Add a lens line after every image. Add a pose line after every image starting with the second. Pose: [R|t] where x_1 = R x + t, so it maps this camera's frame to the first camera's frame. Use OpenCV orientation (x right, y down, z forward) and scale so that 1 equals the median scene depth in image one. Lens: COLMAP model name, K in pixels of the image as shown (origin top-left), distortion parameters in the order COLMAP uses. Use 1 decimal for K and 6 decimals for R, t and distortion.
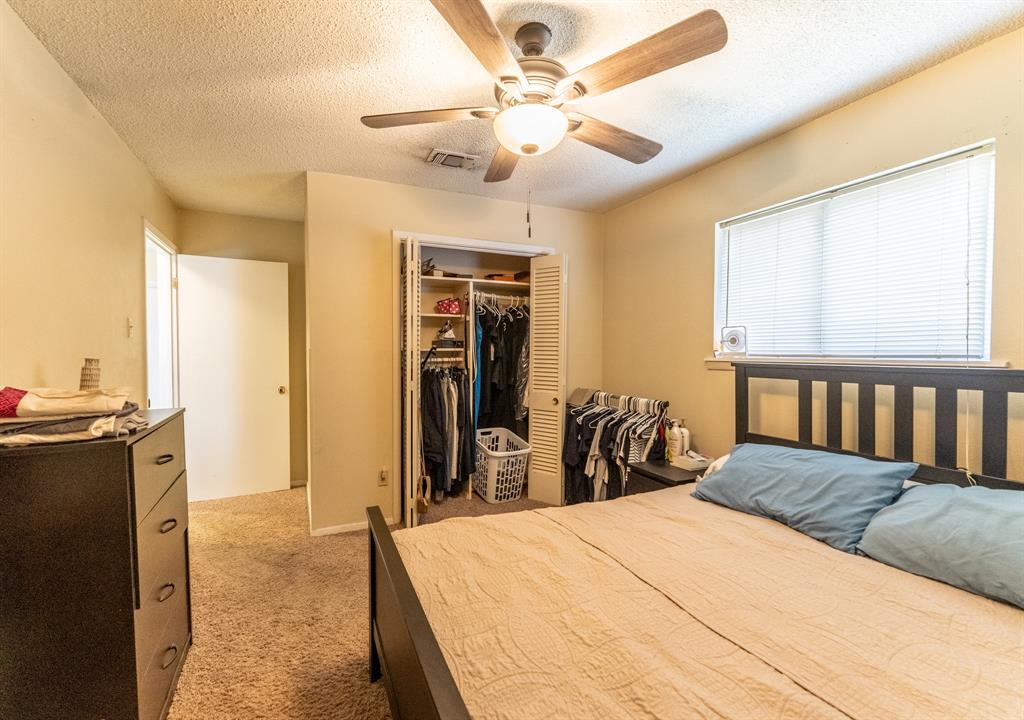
lens RADIAL K [[459.4, 0, 512.0], [0, 459.4, 360.0], [0, 0, 1]] dist [0.000536, 0.000059]
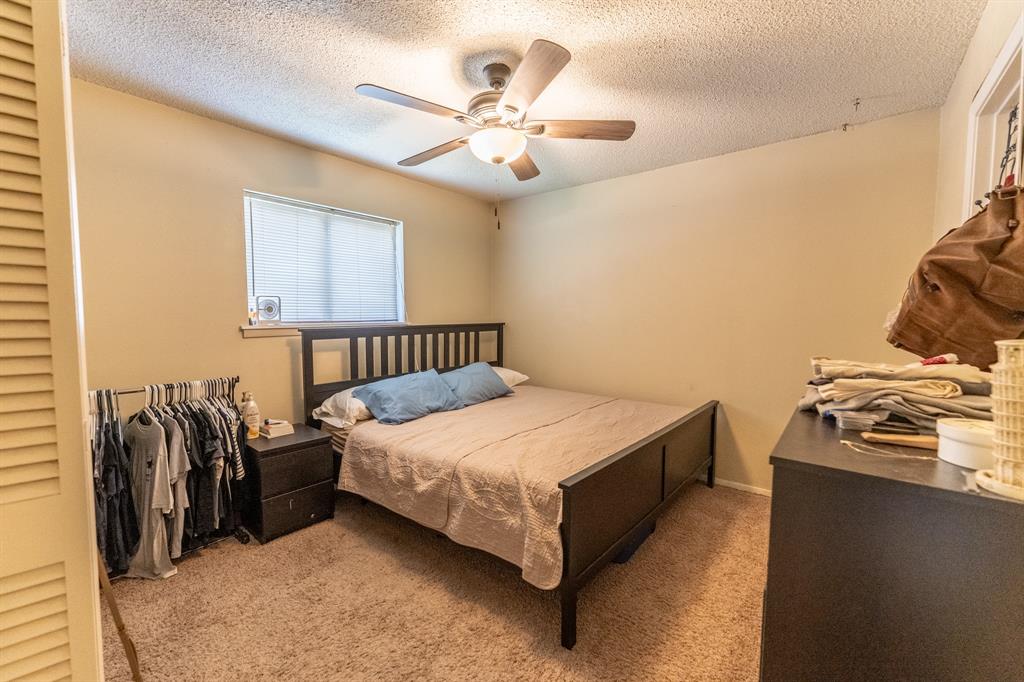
lens RADIAL K [[411.7, 0, 512.8], [0, 411.7, 336.5], [0, 0, 1]] dist [0.000790, 0.000139]
pose [[-0.416319, -0.056310, 0.907473, -0.741303], [0.017238, 0.997412, 0.069799, -0.040855], [-0.909055, 0.044702, -0.414271, 1.015674]]
